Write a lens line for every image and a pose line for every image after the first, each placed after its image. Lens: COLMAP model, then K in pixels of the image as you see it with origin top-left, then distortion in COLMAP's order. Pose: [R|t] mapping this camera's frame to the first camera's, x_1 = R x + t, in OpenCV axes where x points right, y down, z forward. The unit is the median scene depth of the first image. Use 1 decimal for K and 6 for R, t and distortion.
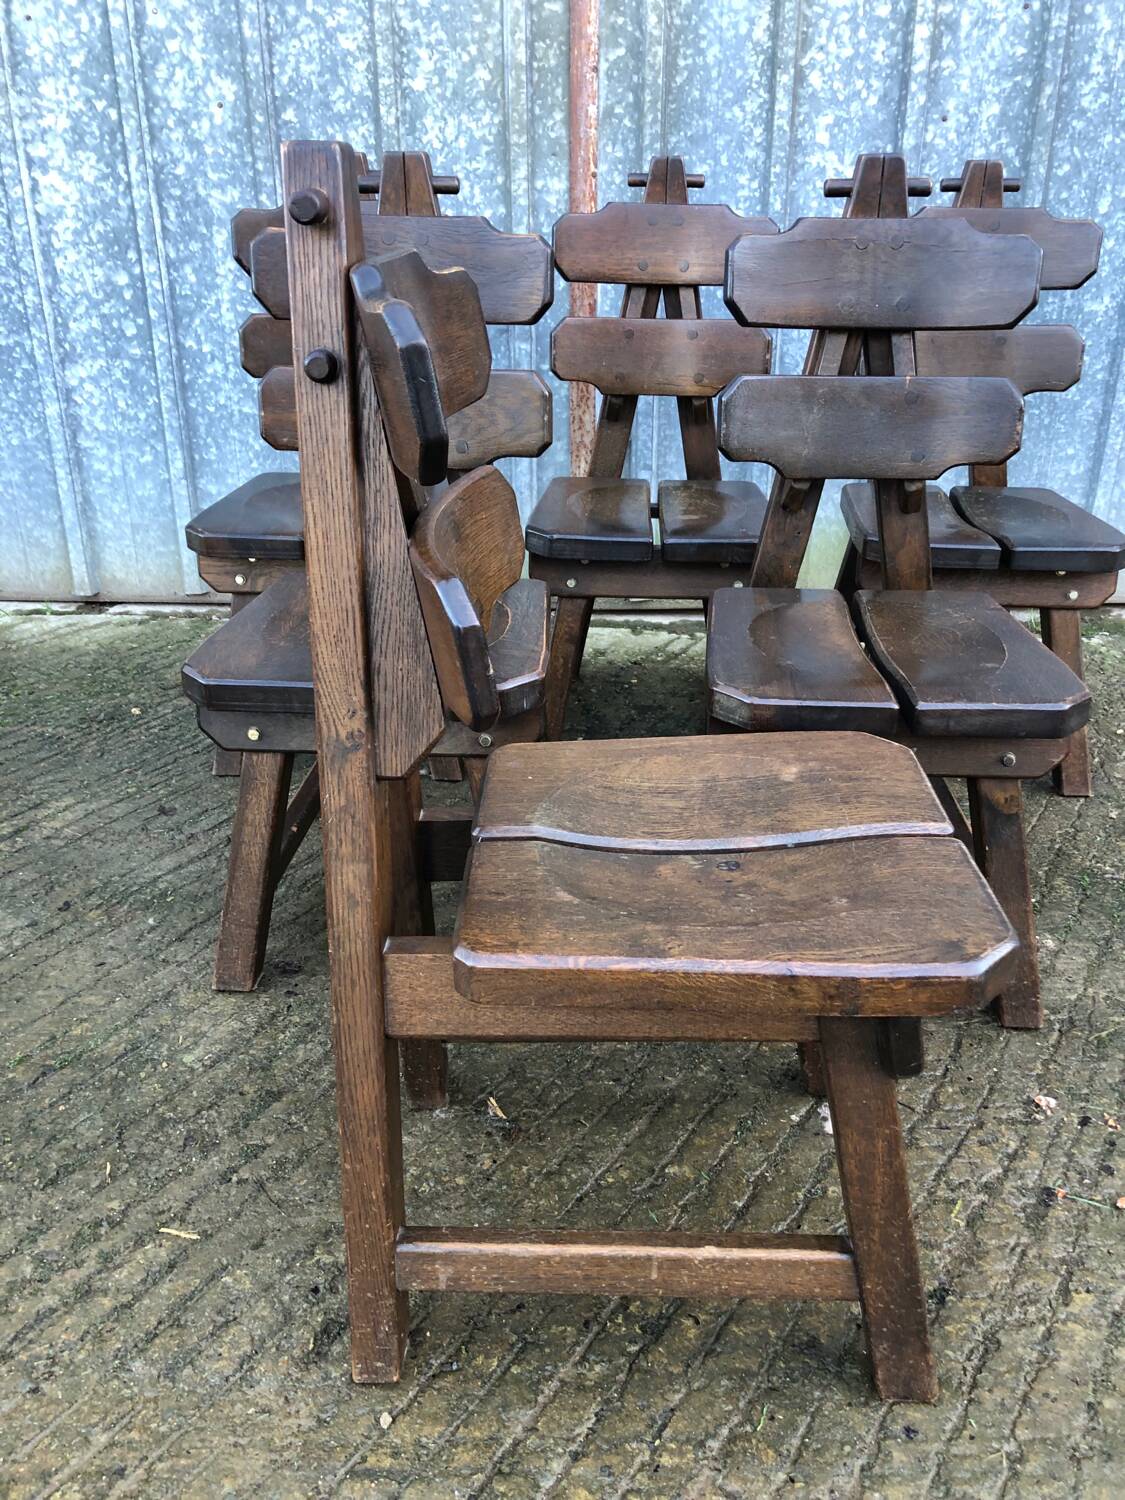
lens RADIAL K [[1211.9, 0, 583.0], [0, 1211.9, 771.3], [0, 0, 1]] dist [0.015314, 0.006532]
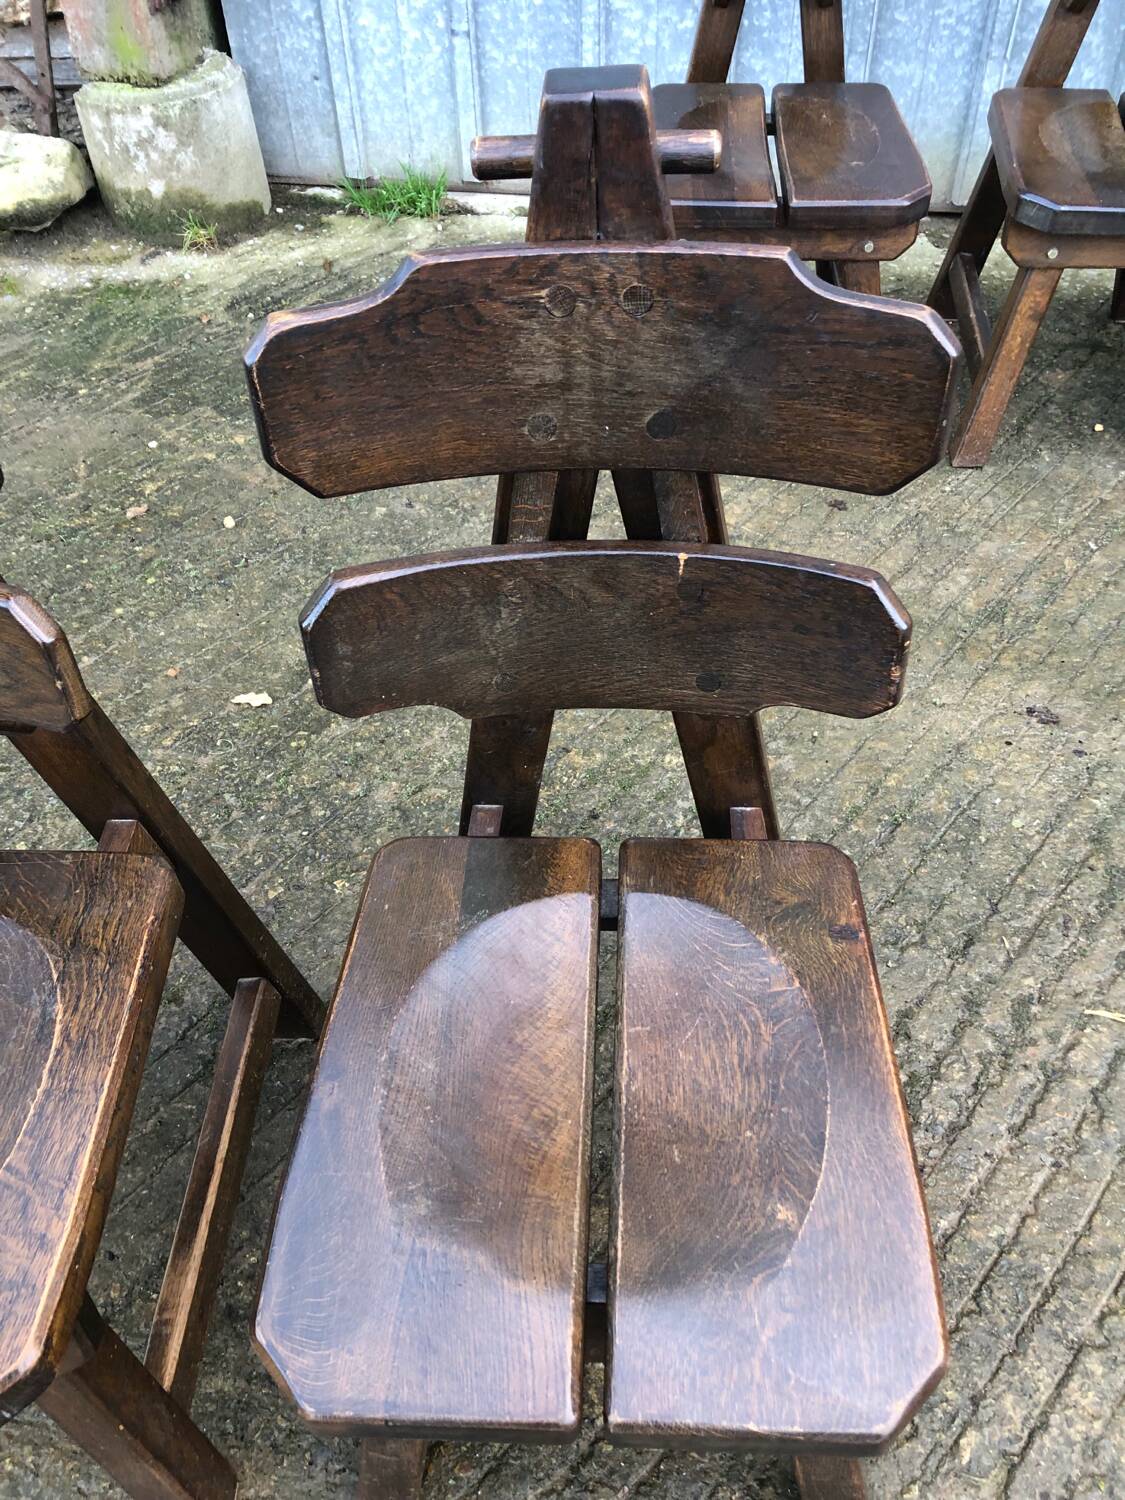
lens RADIAL K [[1260.2, 0, 592.2], [0, 1260.2, 737.9], [0, 0, 1]] dist [0.050750, -0.073259]
pose [[0.992632, 0.072475, -0.097102, -0.348625], [-0.034328, 0.936769, 0.348261, -0.112596], [0.116202, -0.342362, 0.932355, -0.003285]]
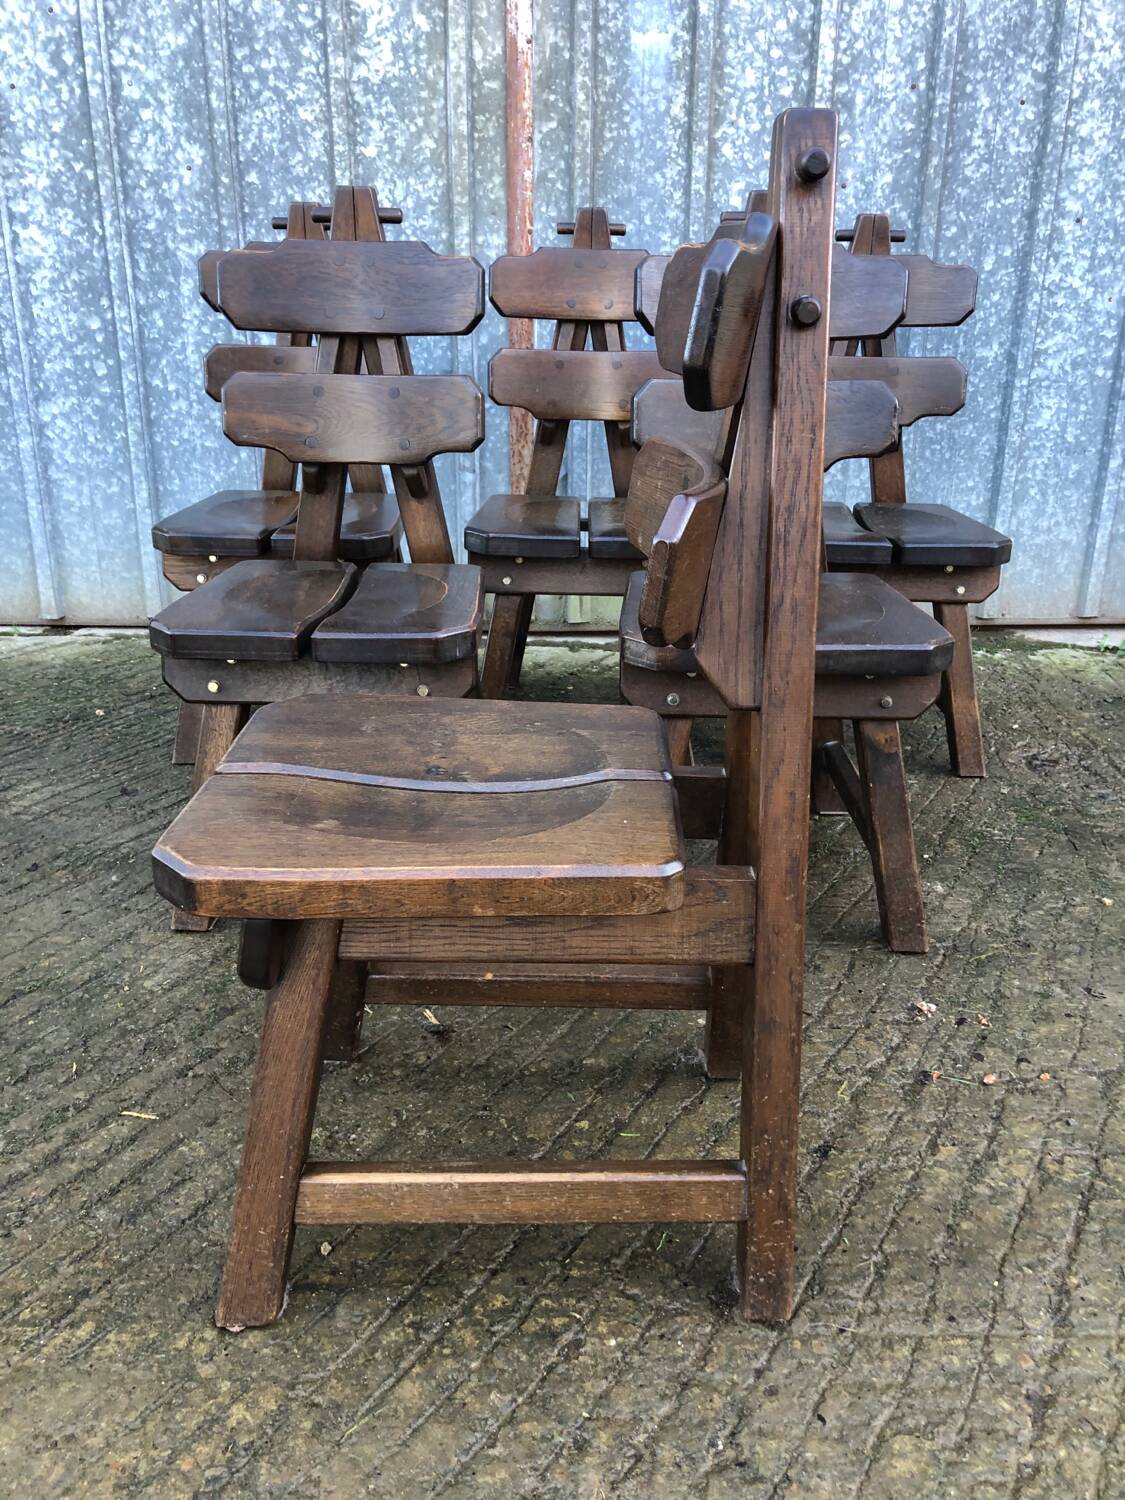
lens RADIAL K [[1211.9, 0, 572.4], [0, 1211.9, 761.9], [0, 0, 1]] dist [0.015314, 0.006532]
pose [[0.999613, -0.005147, 0.027331, 0.015522], [0.007167, 0.997208, -0.074325, 0.073258], [-0.026872, 0.074492, 0.996859, -0.065435]]
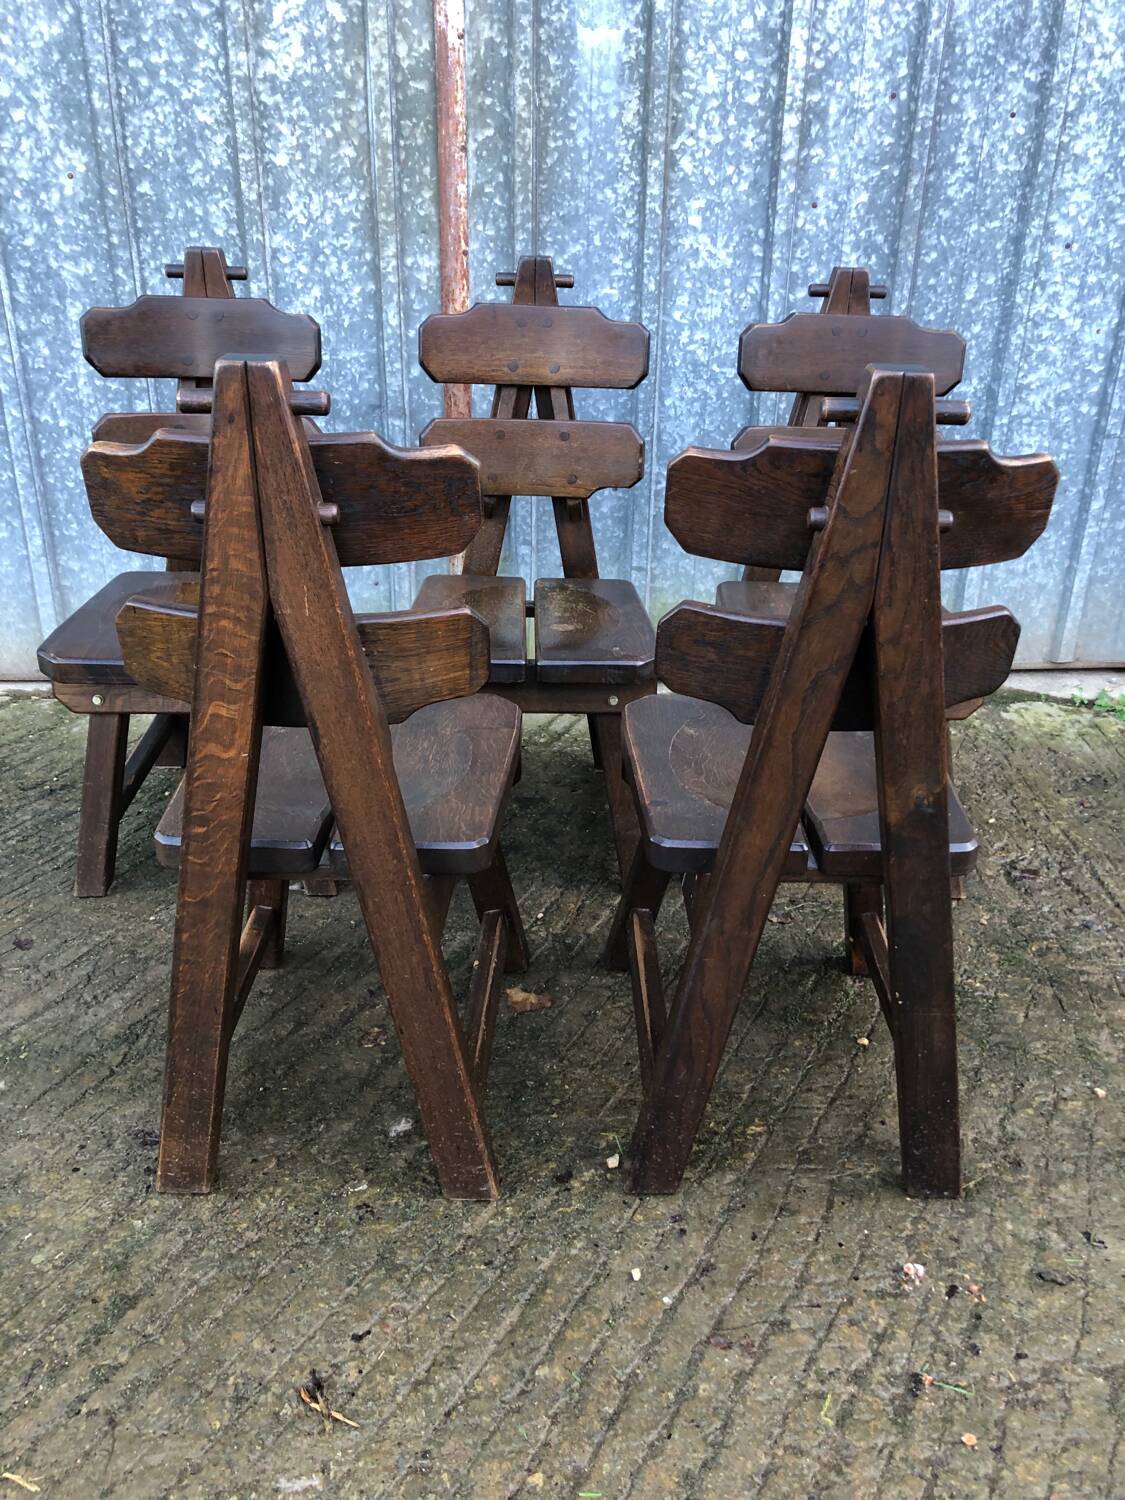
lens RADIAL K [[1211.9, 0, 577.0], [0, 1211.9, 765.6], [0, 0, 1]] dist [0.015314, 0.006532]
pose [[0.997037, -0.017502, 0.074902, 0.019076], [0.016508, 0.999768, 0.013867, -0.093843], [-0.075127, -0.012589, 0.997094, 0.011753]]
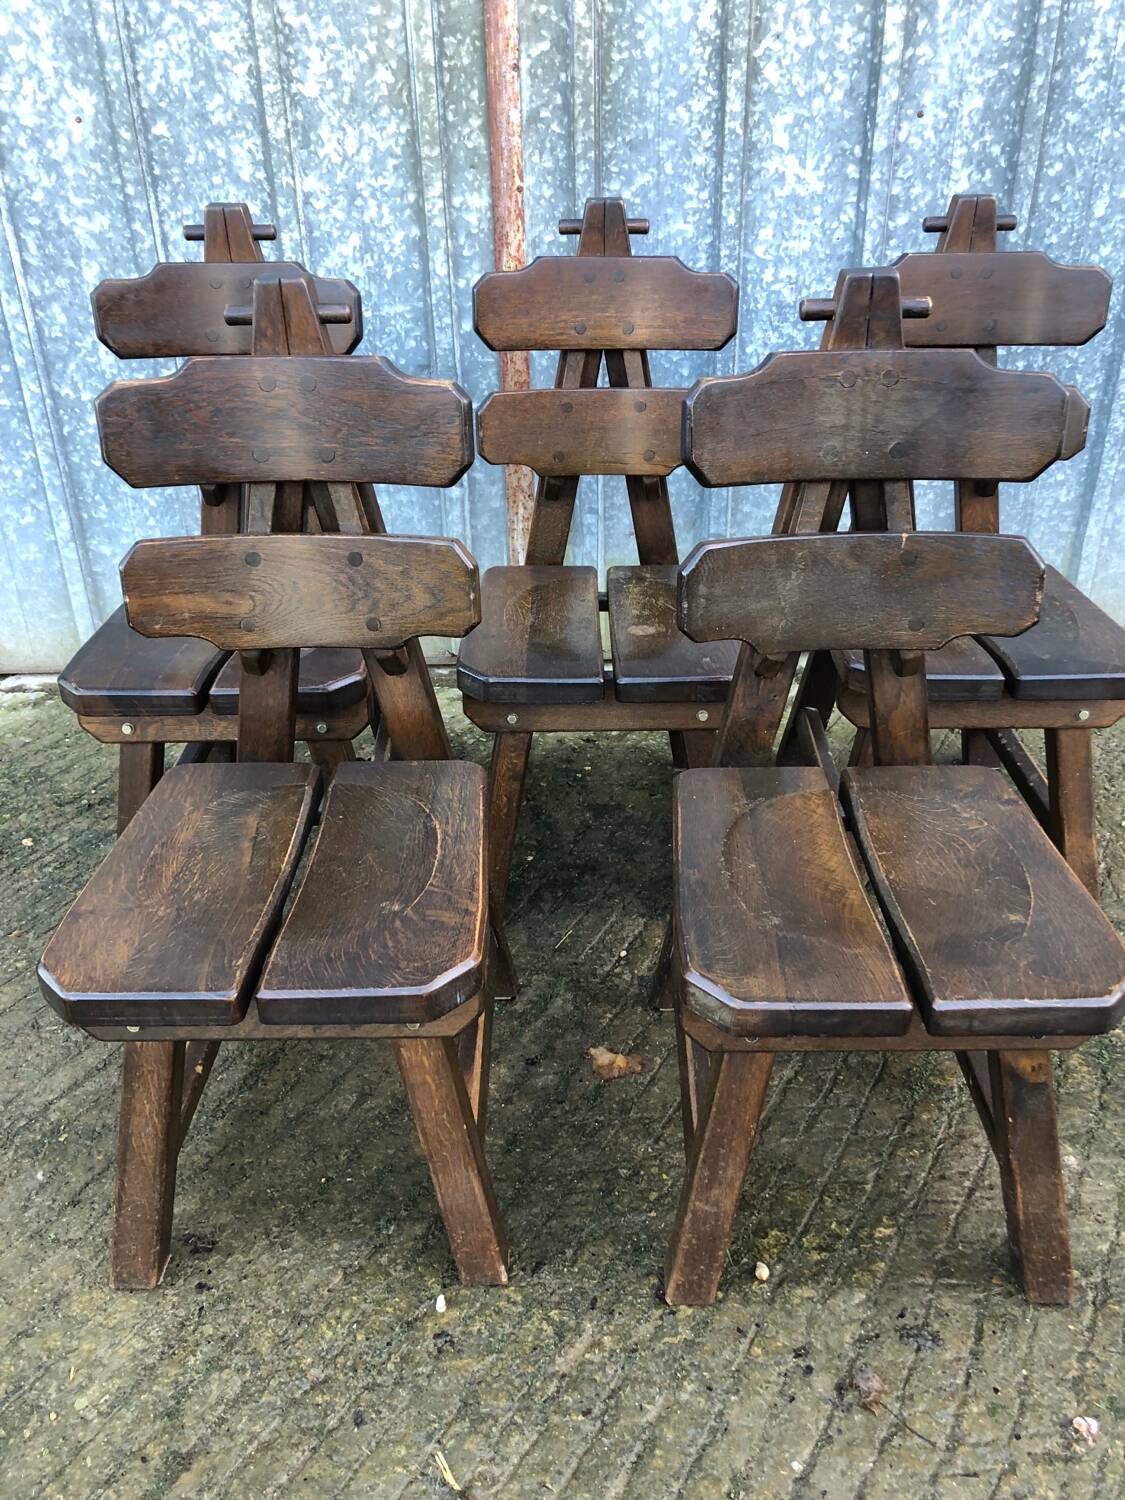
lens RADIAL K [[1211.9, 0, 570.2], [0, 1211.9, 762.4], [0, 0, 1]] dist [0.015314, 0.006532]
pose [[0.998908, -0.039913, 0.024301, 0.007984], [0.037830, 0.996008, 0.080853, -0.158905], [-0.027431, -0.079845, 0.996430, 0.106799]]
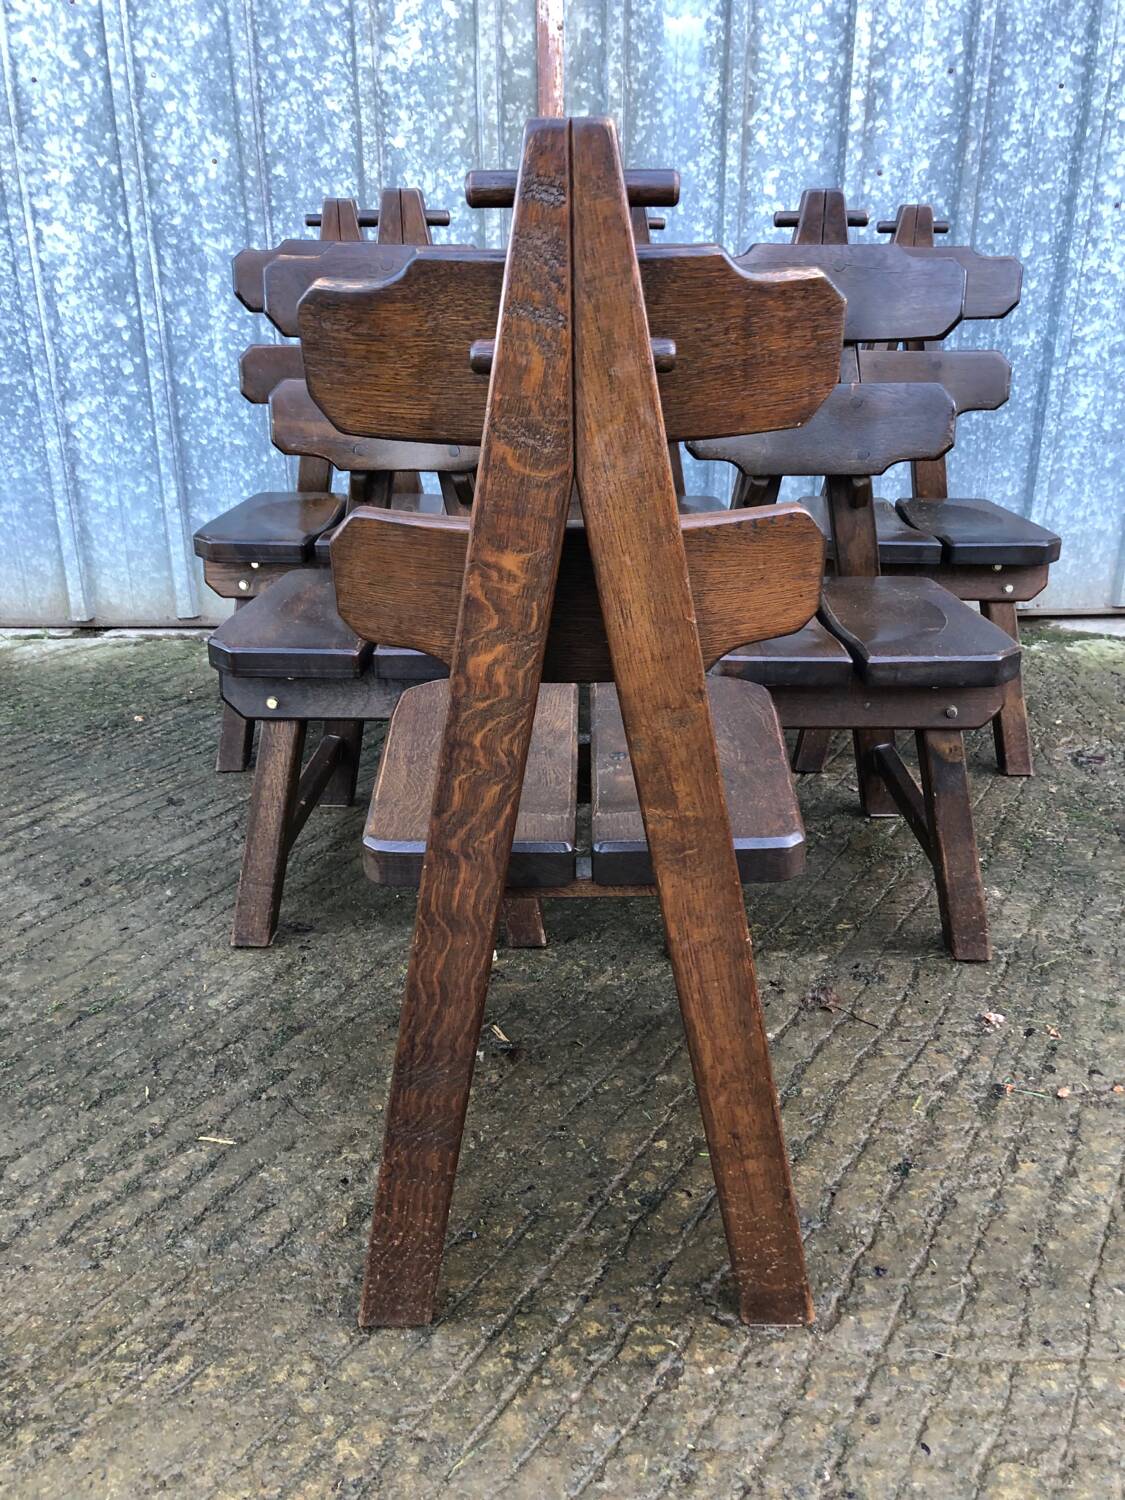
lens RADIAL K [[1211.9, 0, 582.5], [0, 1211.9, 770.8], [0, 0, 1]] dist [0.015314, 0.006532]
pose [[0.999370, -0.017454, 0.030898, -0.015008], [0.018969, 0.998596, -0.049456, 0.053758], [-0.029991, 0.050011, 0.998298, -0.061950]]
